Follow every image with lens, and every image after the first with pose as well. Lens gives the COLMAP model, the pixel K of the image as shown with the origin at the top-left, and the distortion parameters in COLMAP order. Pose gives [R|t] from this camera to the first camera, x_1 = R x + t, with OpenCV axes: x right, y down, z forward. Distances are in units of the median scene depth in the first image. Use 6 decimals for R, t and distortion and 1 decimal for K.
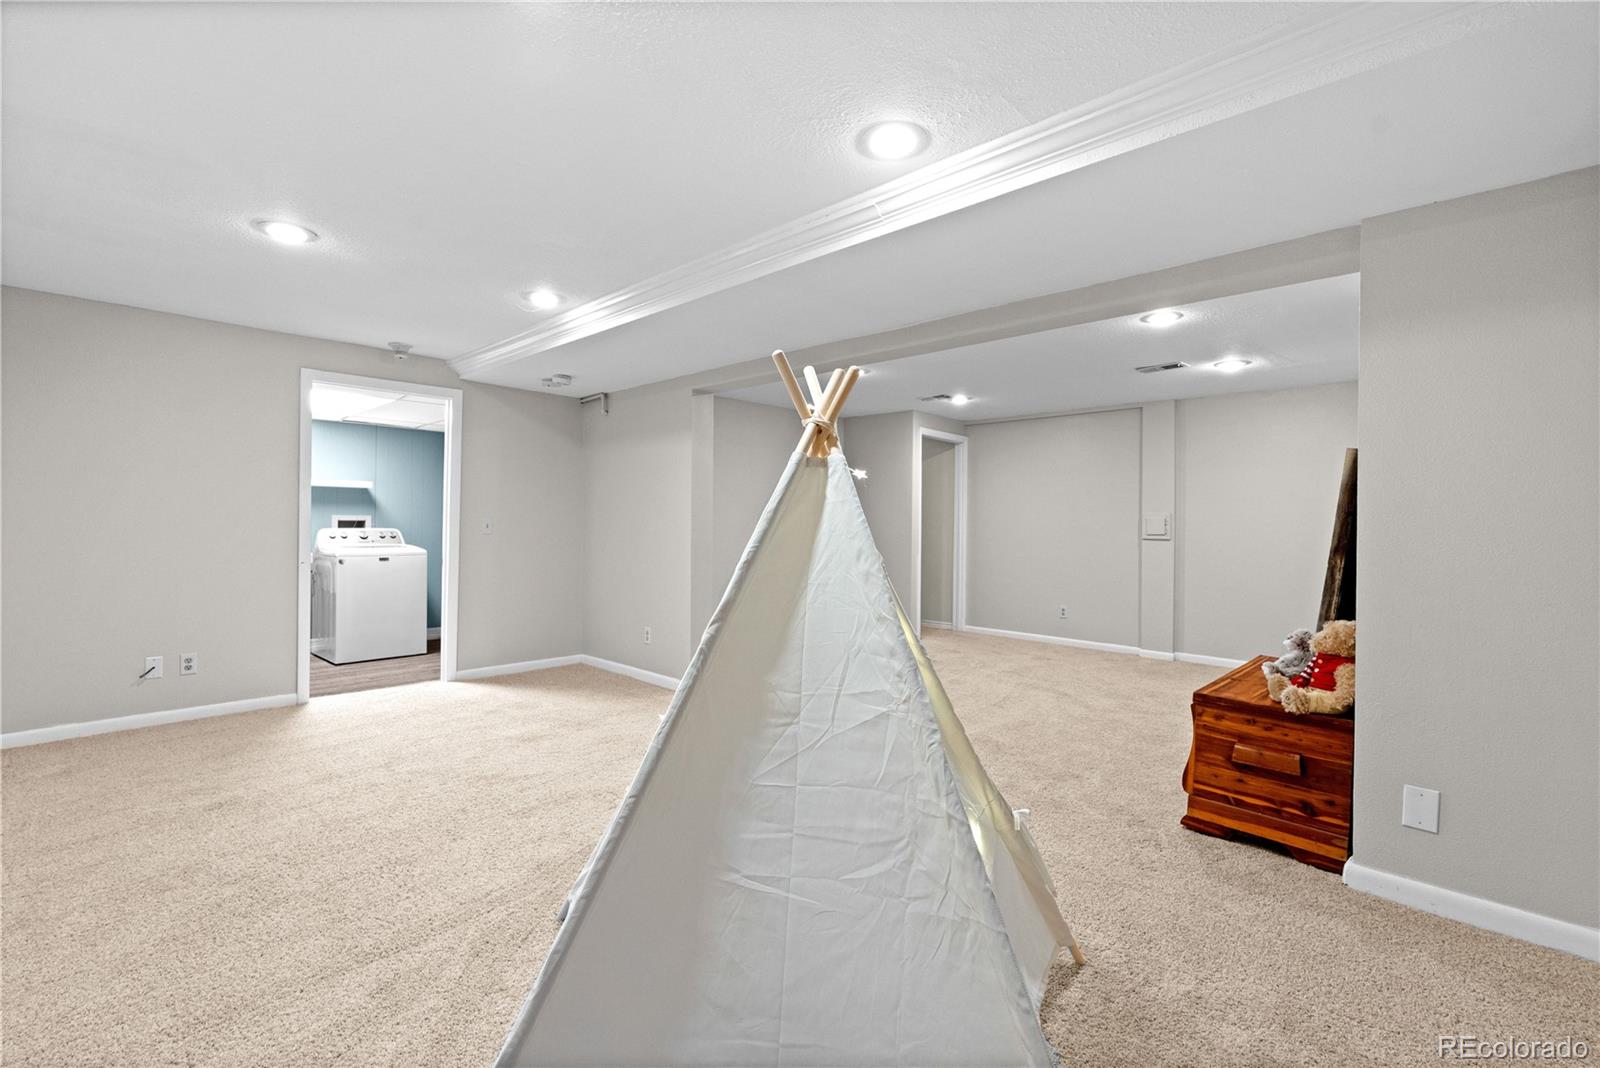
lens RADIAL K [[712.9, 0, 810.7], [0, 712.9, 529.9], [0, 0, 1]] dist [-0.005433, 0.000657]
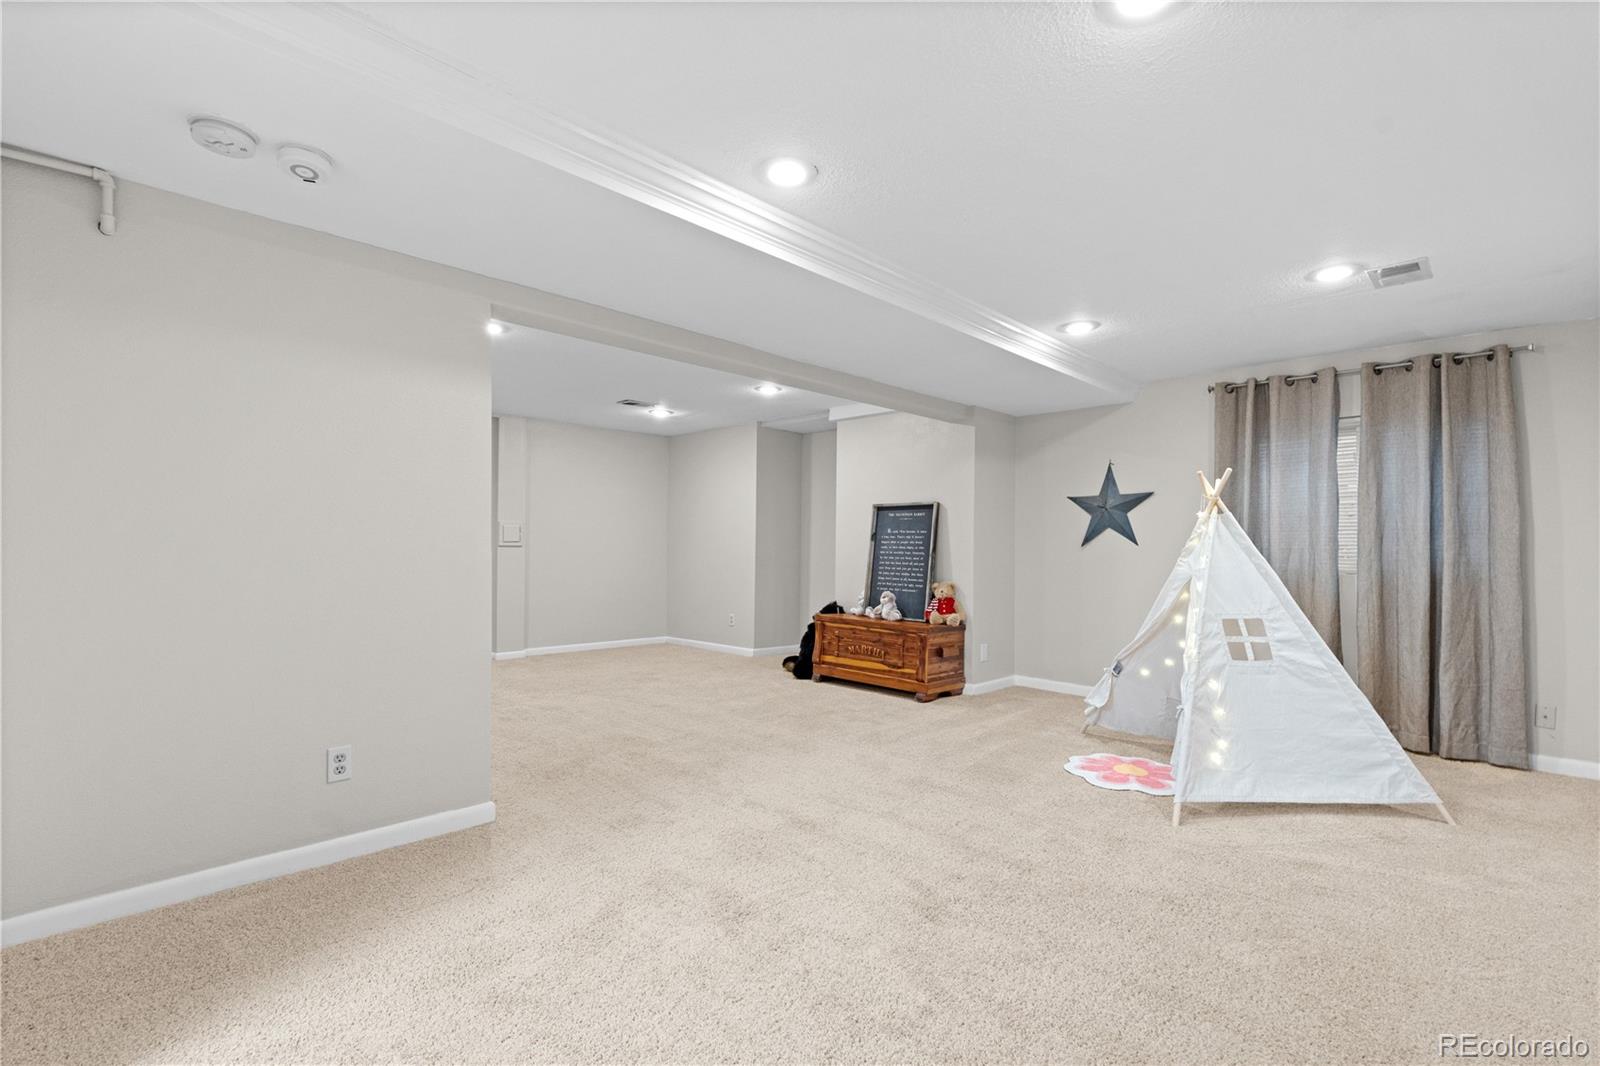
lens RADIAL K [[712.9, 0, 809.7], [0, 712.9, 533.3], [0, 0, 1]] dist [-0.005433, 0.000657]
pose [[0.020446, -0.000856, 0.999791, -0.942875], [-0.001919, 0.999998, 0.000896, -0.011187], [-0.999789, -0.001937, 0.020444, 0.911968]]
